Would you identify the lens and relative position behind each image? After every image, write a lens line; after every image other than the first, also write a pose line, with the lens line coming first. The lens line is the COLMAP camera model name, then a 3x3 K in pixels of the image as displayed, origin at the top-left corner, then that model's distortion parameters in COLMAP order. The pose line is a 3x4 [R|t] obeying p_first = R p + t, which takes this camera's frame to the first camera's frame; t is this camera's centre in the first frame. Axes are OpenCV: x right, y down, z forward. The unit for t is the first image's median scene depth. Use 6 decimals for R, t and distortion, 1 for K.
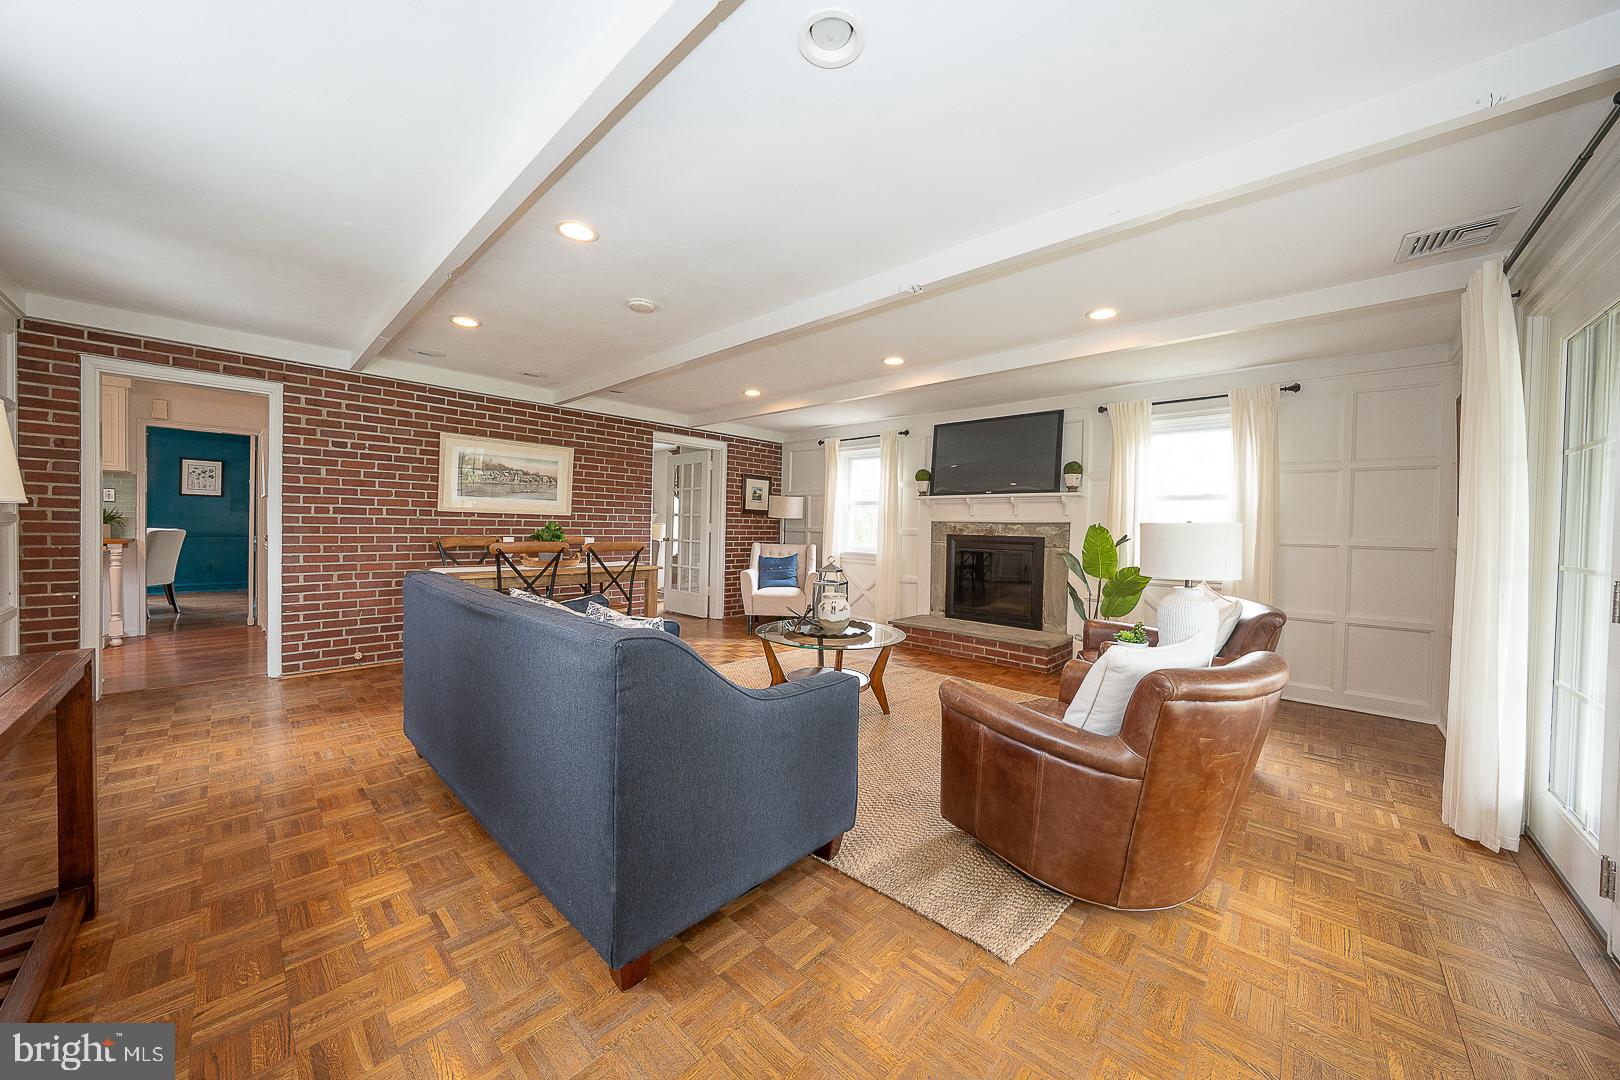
lens RADIAL K [[555.6, 0, 810.6], [0, 555.6, 534.4], [0, 0, 1]] dist [-0.029703, 0.007019]
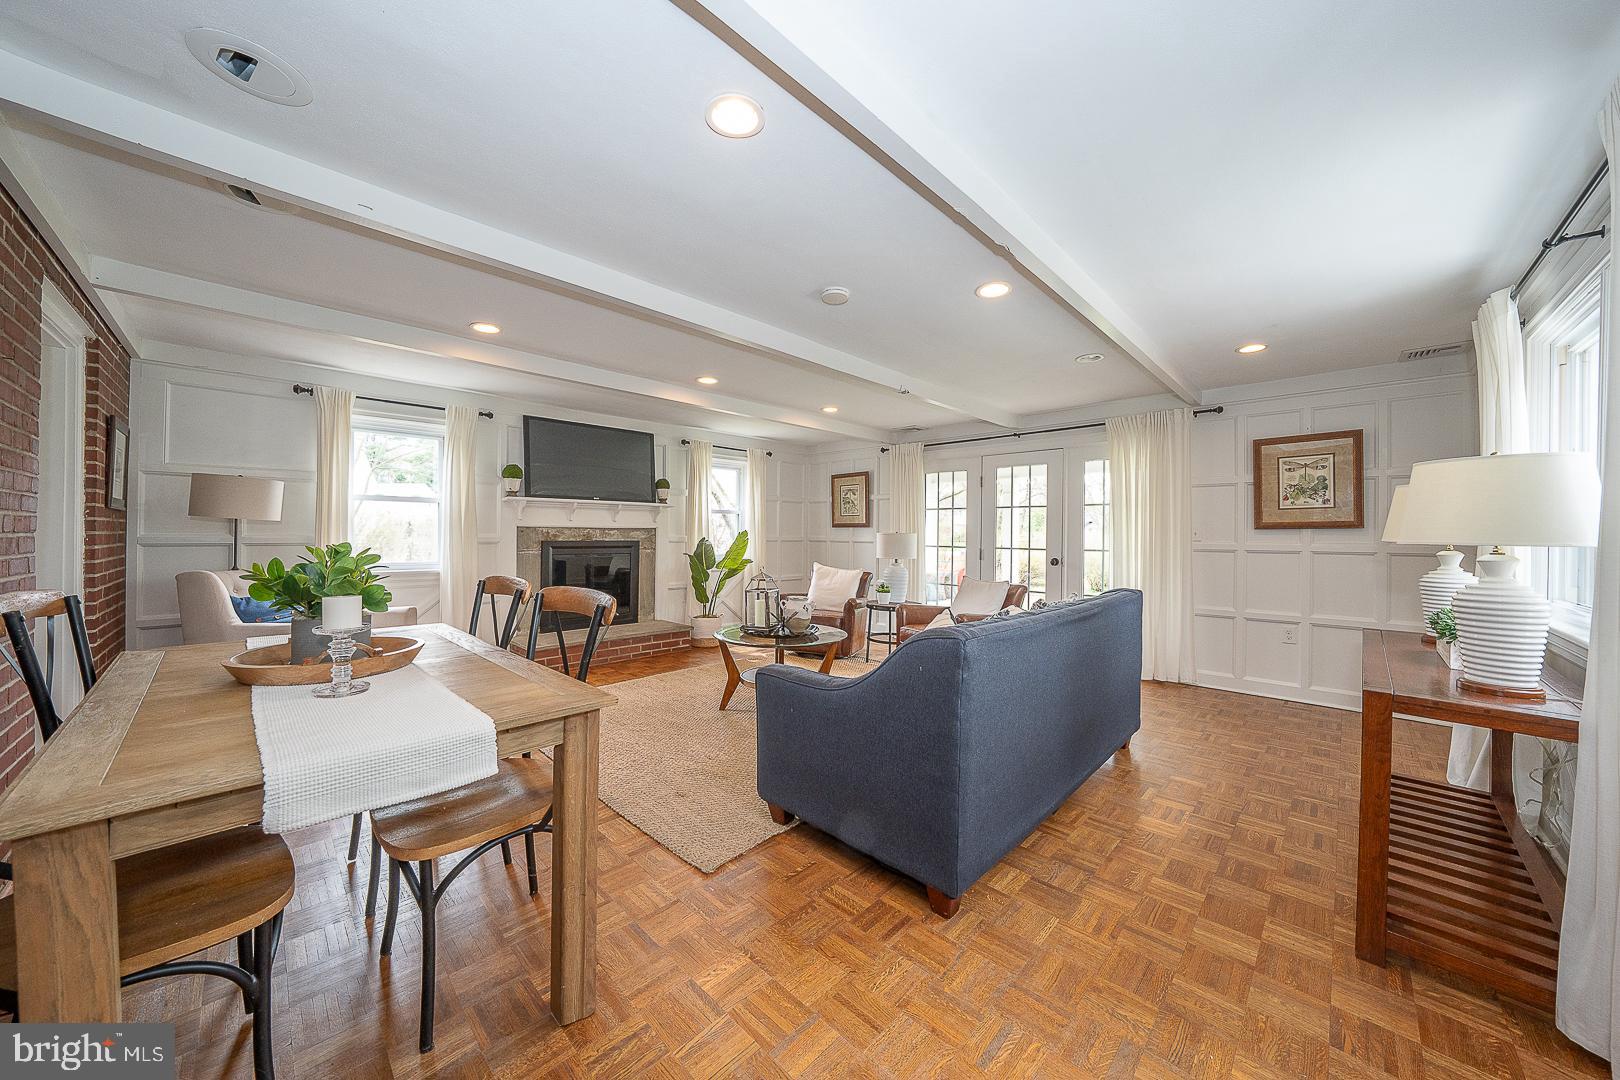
lens RADIAL K [[555.6, 0, 810.6], [0, 555.6, 534.4], [0, 0, 1]] dist [-0.029703, 0.007019]
pose [[0.026105, -0.019660, 0.999466, -0.623259], [0.010086, 0.999761, 0.019403, -0.023389], [-0.999608, 0.009574, 0.026297, 0.529293]]
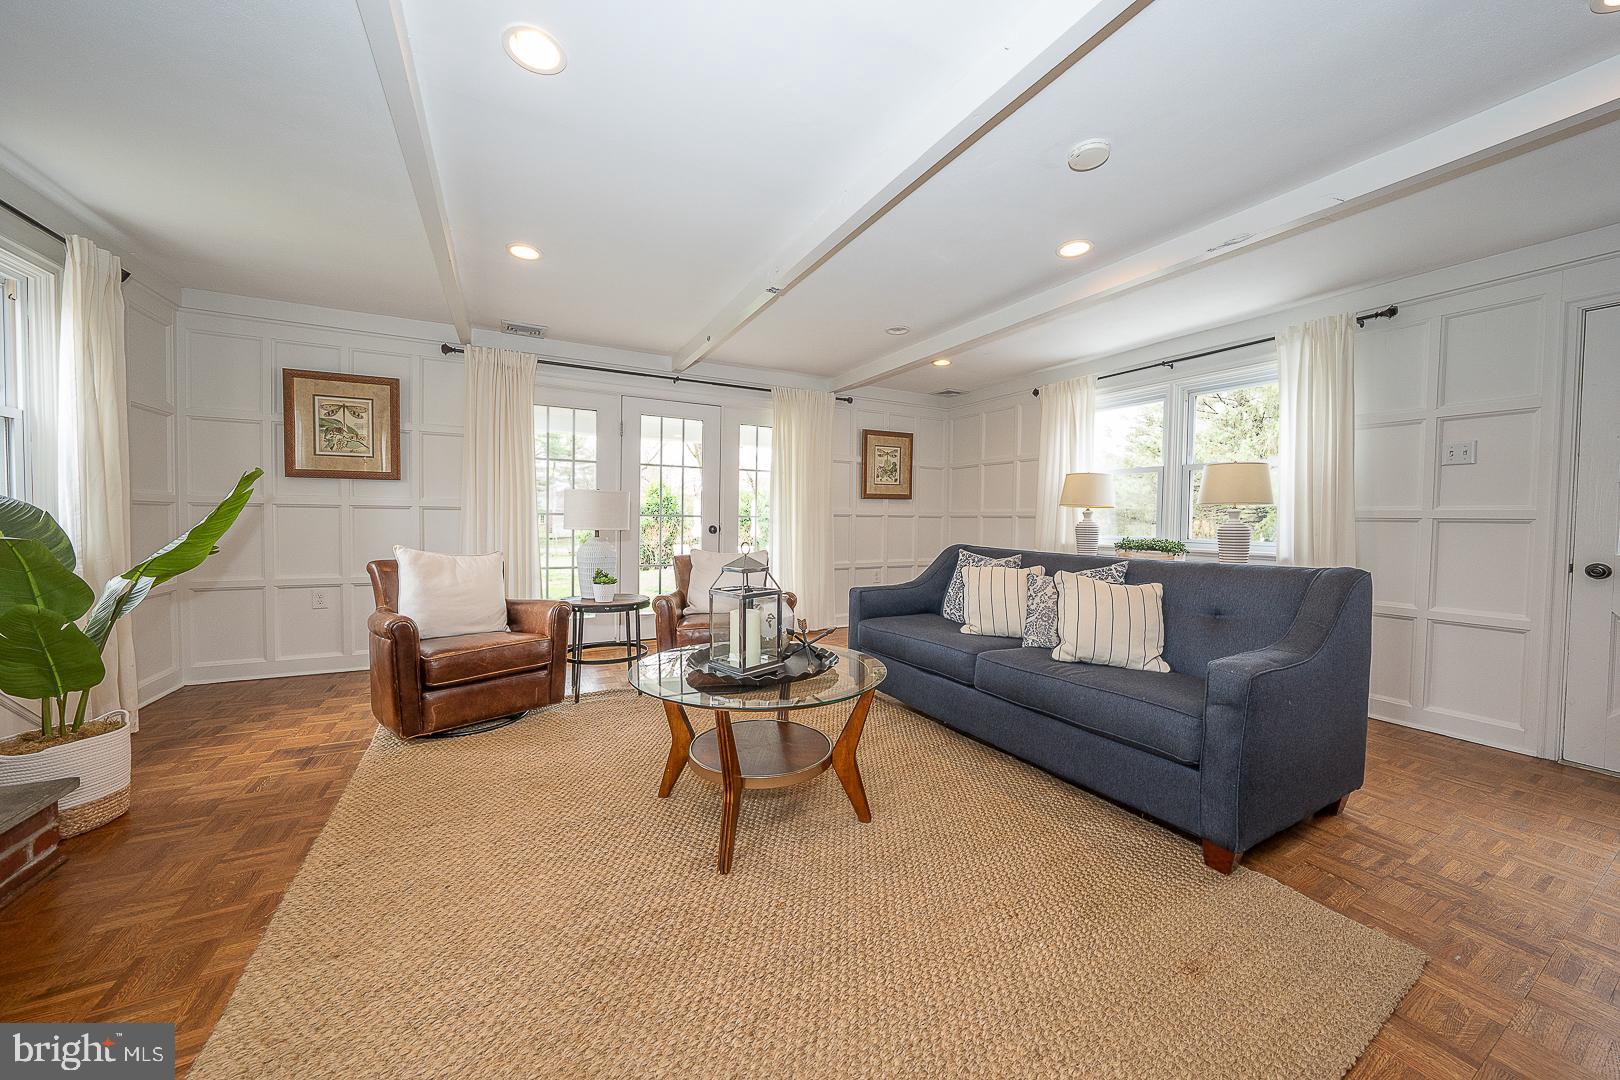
lens RADIAL K [[555.6, 0, 810.6], [0, 555.6, 534.4], [0, 0, 1]] dist [-0.029703, 0.007019]
pose [[-0.946776, -0.036309, 0.319837, -0.112524], [-0.022103, 0.998606, 0.047935, 0.007326], [-0.321132, 0.038314, -0.946259, 0.892723]]
